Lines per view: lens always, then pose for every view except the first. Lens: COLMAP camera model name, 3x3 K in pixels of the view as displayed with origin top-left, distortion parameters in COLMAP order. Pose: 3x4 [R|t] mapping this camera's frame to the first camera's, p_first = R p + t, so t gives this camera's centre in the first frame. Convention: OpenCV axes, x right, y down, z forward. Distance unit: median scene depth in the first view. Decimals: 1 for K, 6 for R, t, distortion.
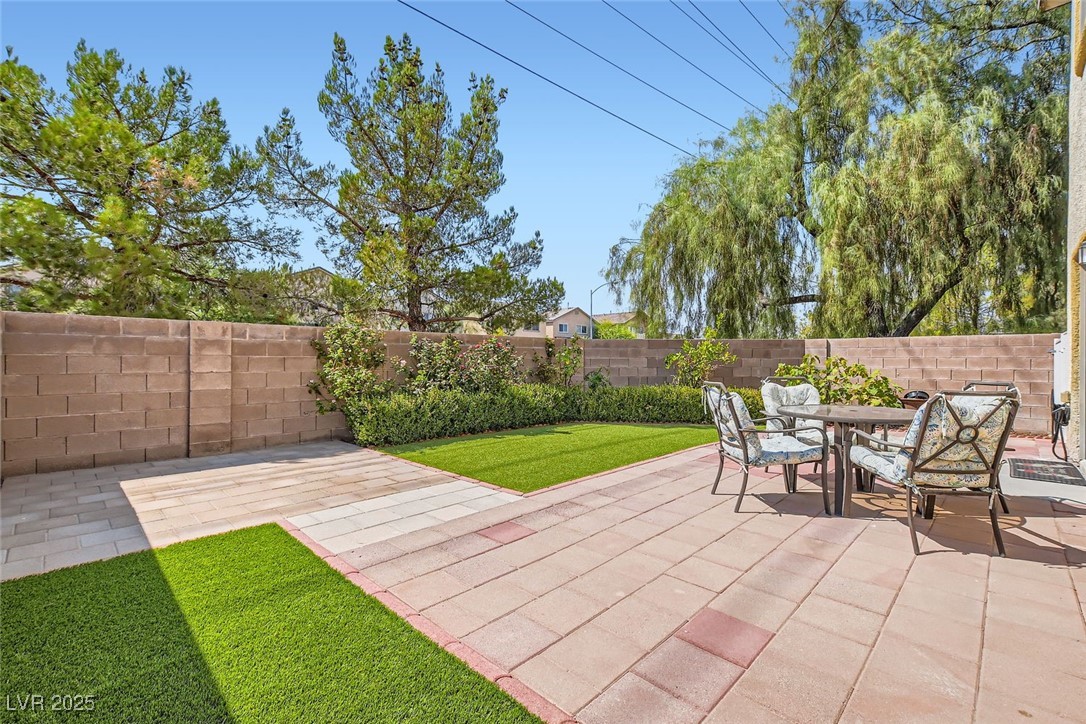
lens RADIAL K [[474.7, 0, 537.9], [0, 474.7, 363.7], [0, 0, 1]] dist [0.006101, -0.001395]
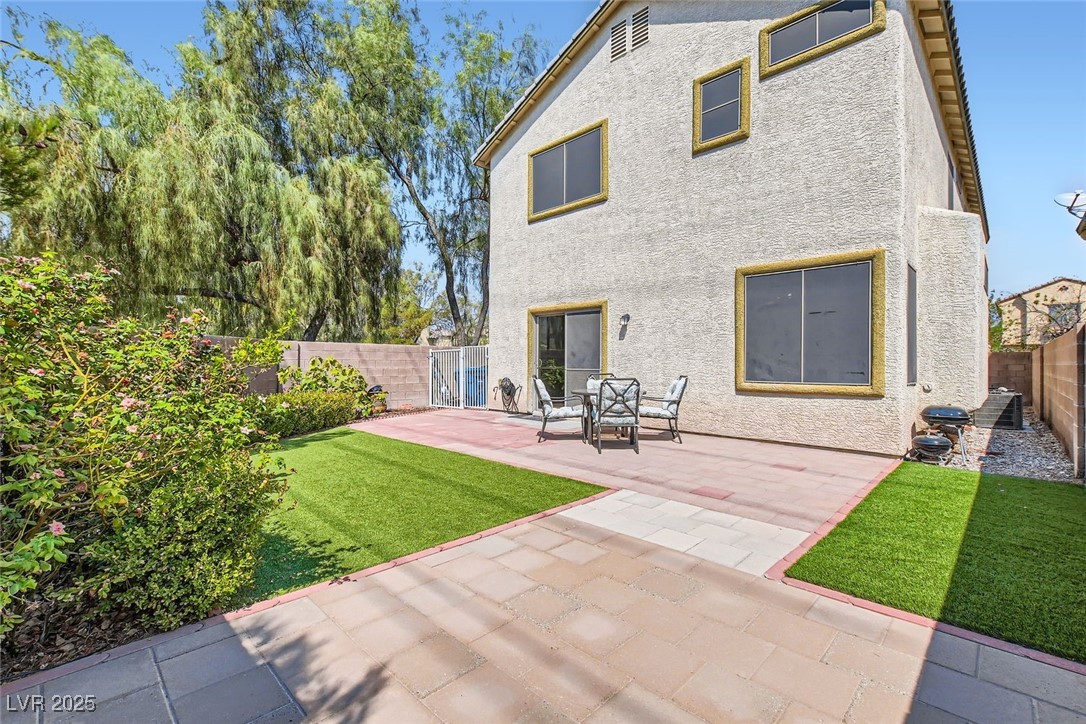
lens RADIAL K [[474.7, 0, 537.9], [0, 474.7, 363.3], [0, 0, 1]] dist [0.006101, -0.001395]
pose [[0.005157, 0.002970, 0.999982, -0.561023], [-0.009356, 0.999952, -0.002922, -0.003358], [-0.999943, -0.009341, 0.005185, 0.585340]]
